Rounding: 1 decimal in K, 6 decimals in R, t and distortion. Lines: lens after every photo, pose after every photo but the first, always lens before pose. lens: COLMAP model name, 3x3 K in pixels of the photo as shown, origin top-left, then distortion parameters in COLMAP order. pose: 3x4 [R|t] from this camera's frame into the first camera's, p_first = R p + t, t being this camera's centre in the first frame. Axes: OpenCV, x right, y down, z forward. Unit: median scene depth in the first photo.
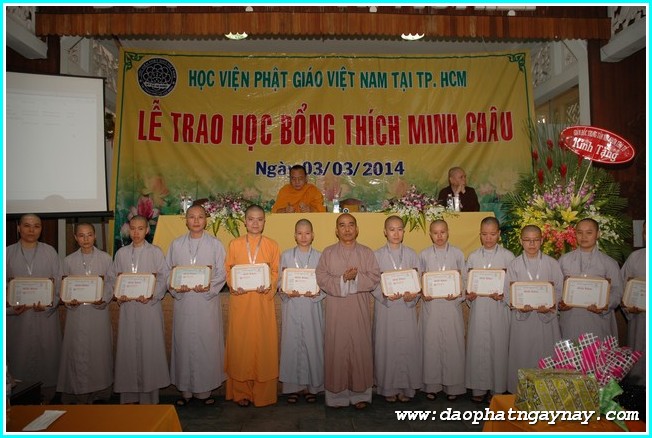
lens RADIAL K [[486.1, 0, 324.7], [0, 486.1, 223.0], [0, 0, 1]] dist [-0.152206, 0.129191]
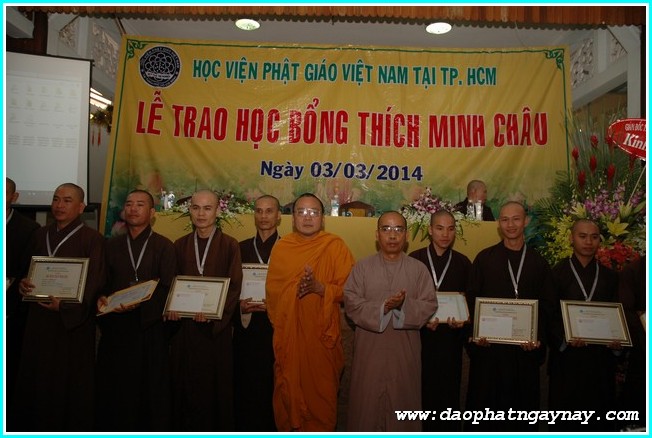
lens RADIAL K [[486.1, 0, 324.7], [0, 486.1, 223.0], [0, 0, 1]] dist [-0.152206, 0.129191]
pose [[0.997637, 0.039134, -0.056468, 0.035362], [-0.040435, 0.998938, -0.022076, 0.007393], [0.055544, 0.024307, 0.998160, 0.094901]]
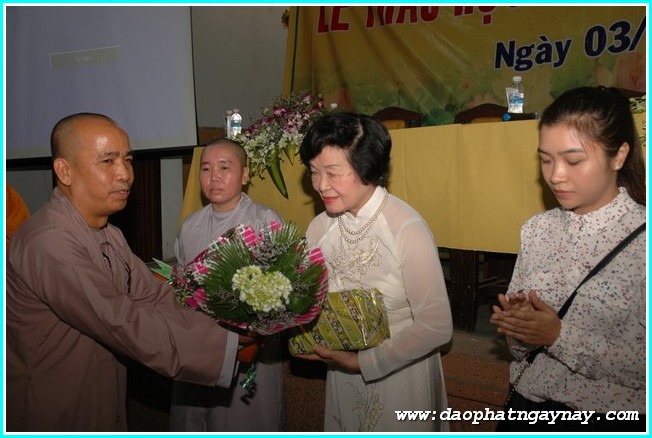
lens RADIAL K [[622.7, 0, 326.1], [0, 622.7, 217.1], [0, 0, 1]] dist [-0.062576, 0.117050]
pose [[0.736931, 0.039096, -0.674837, 0.176973], [0.010121, 0.997576, 0.068845, 0.011686], [0.675892, -0.057564, 0.734749, 0.384239]]
